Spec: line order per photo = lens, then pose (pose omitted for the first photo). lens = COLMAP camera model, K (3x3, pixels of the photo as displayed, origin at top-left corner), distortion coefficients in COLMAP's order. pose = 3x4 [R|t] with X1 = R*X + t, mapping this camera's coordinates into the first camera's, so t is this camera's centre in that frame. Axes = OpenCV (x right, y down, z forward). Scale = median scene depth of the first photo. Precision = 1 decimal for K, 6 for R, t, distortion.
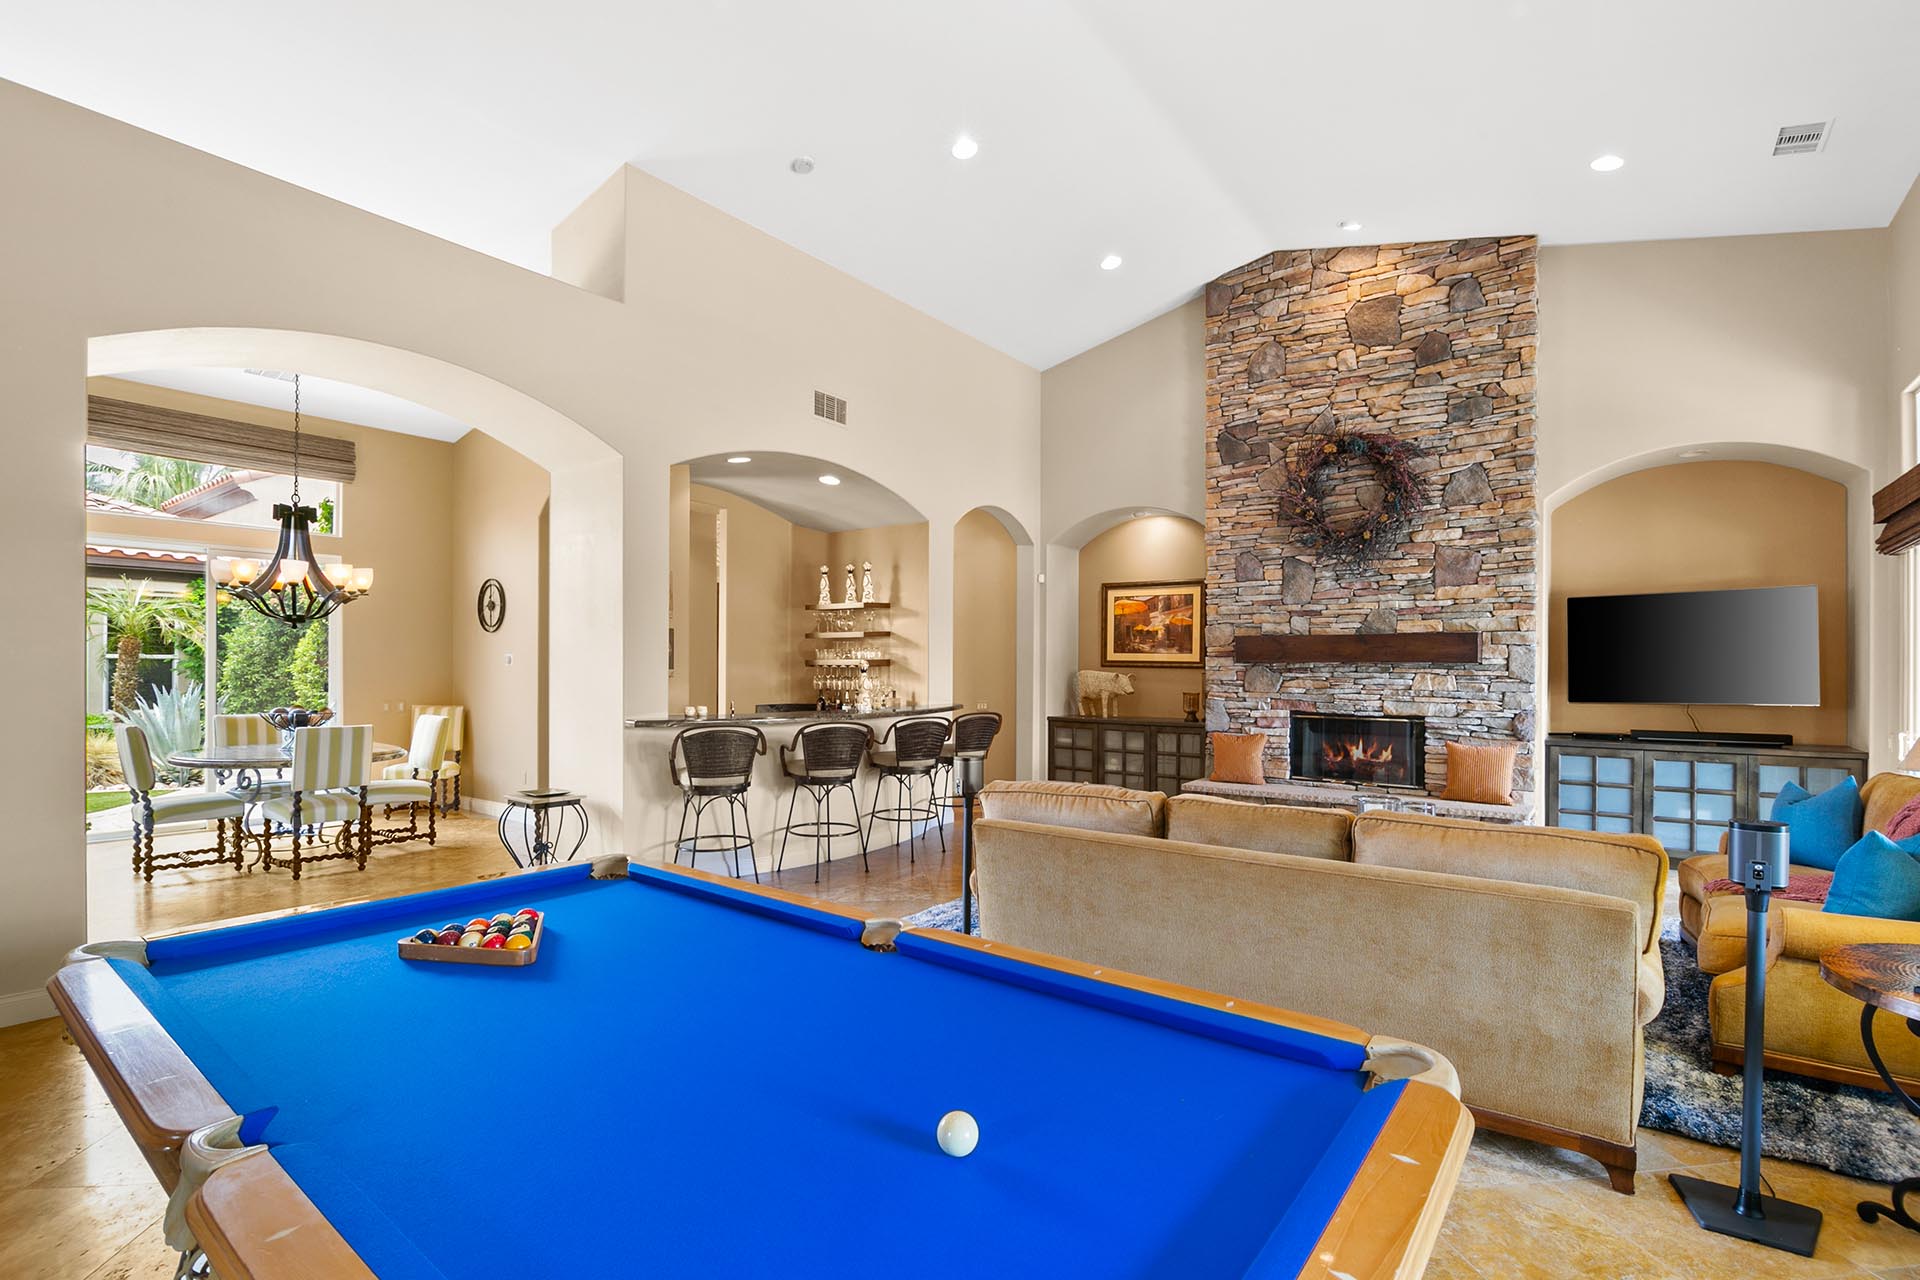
lens RADIAL K [[870.4, 0, 952.5], [0, 870.4, 671.4], [0, 0, 1]] dist [-0.012670, -0.000942]
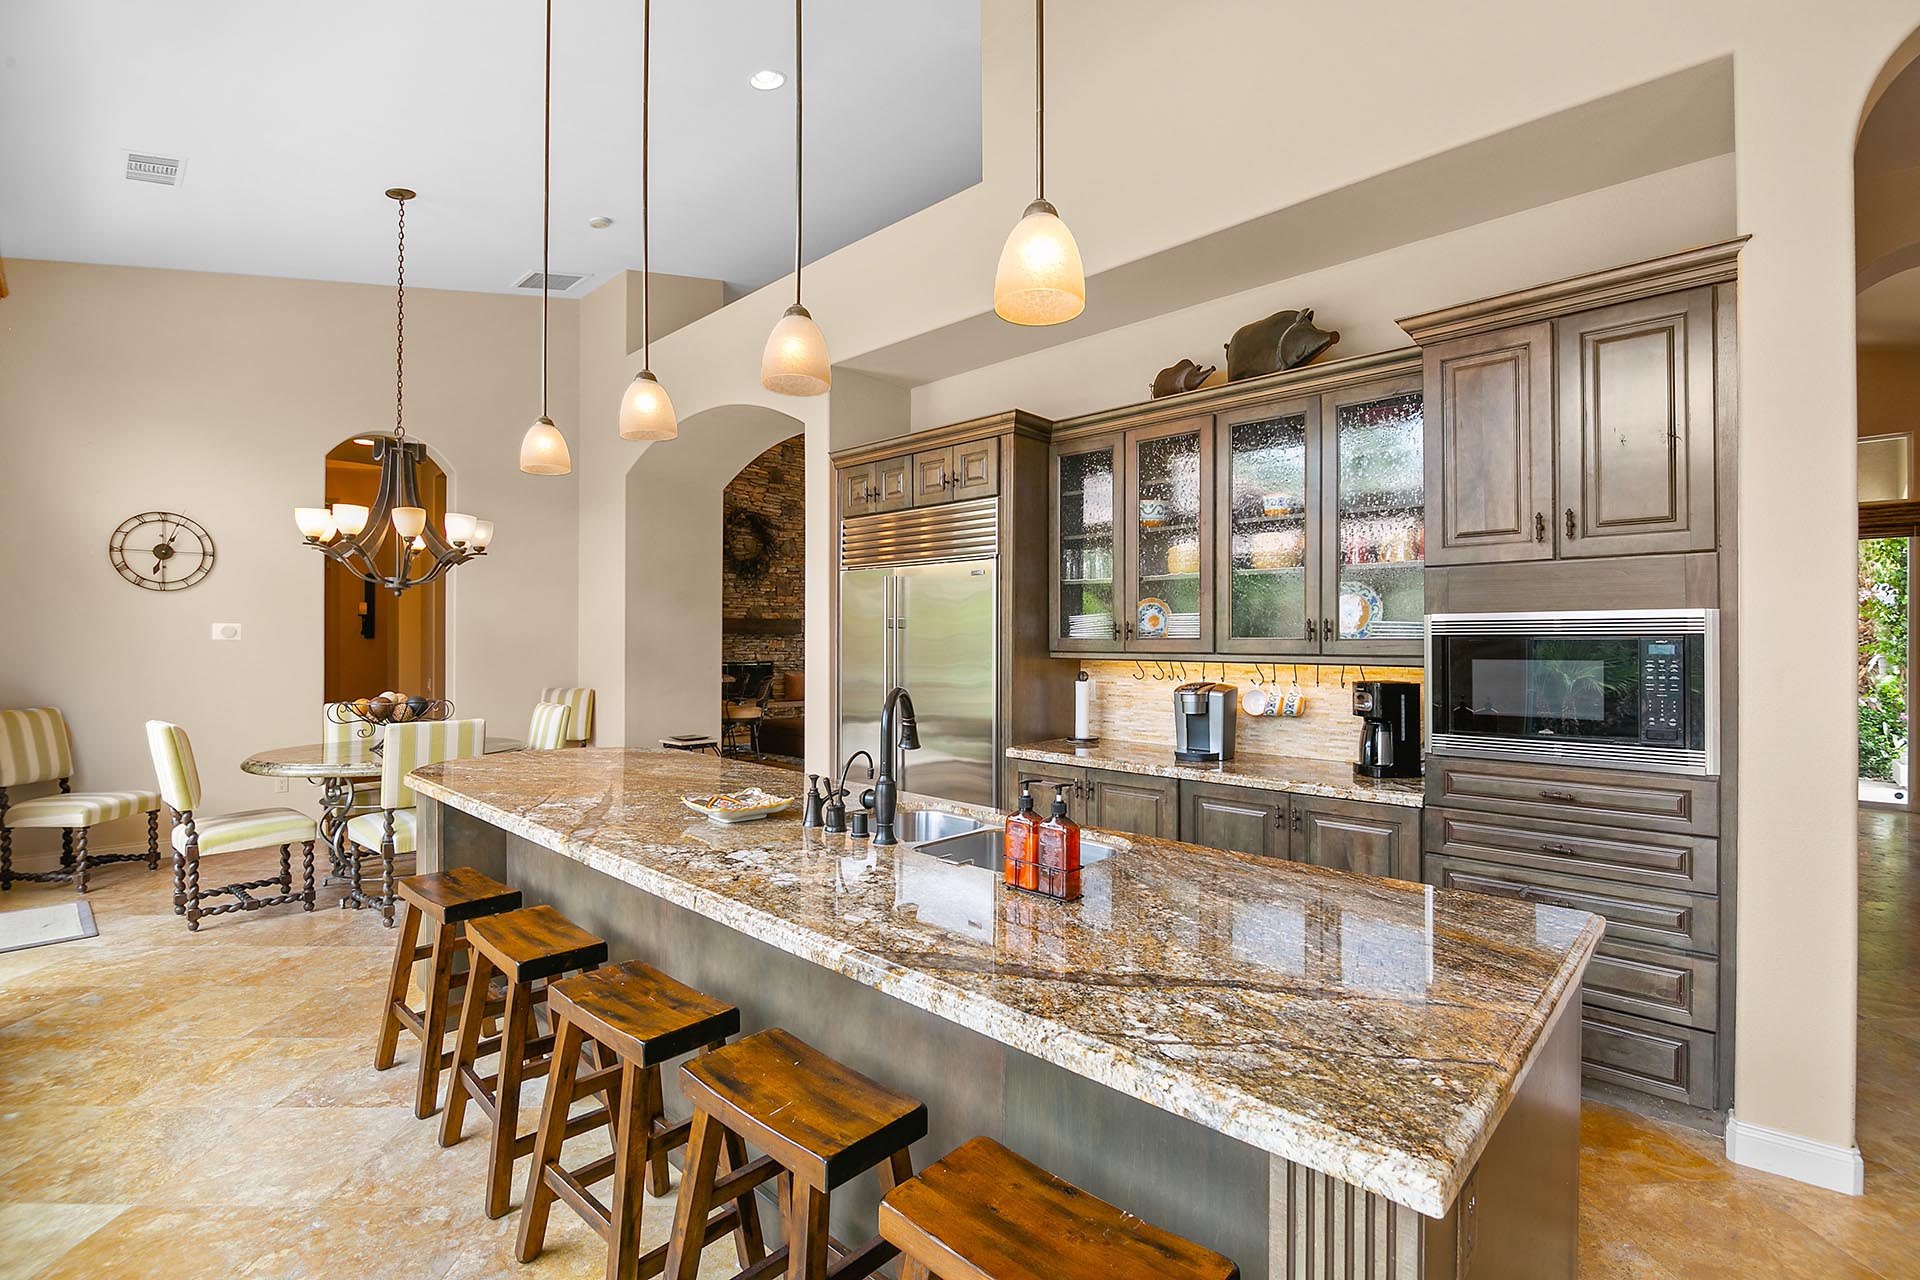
lens RADIAL K [[870.4, 0, 953.9], [0, 870.4, 642.3], [0, 0, 1]] dist [-0.012670, -0.000942]
pose [[0.139709, -0.000365, 0.990193, -1.305578], [0.003082, 0.999995, -0.000067, 0.009641], [-0.990188, 0.003061, 0.139709, 0.305437]]
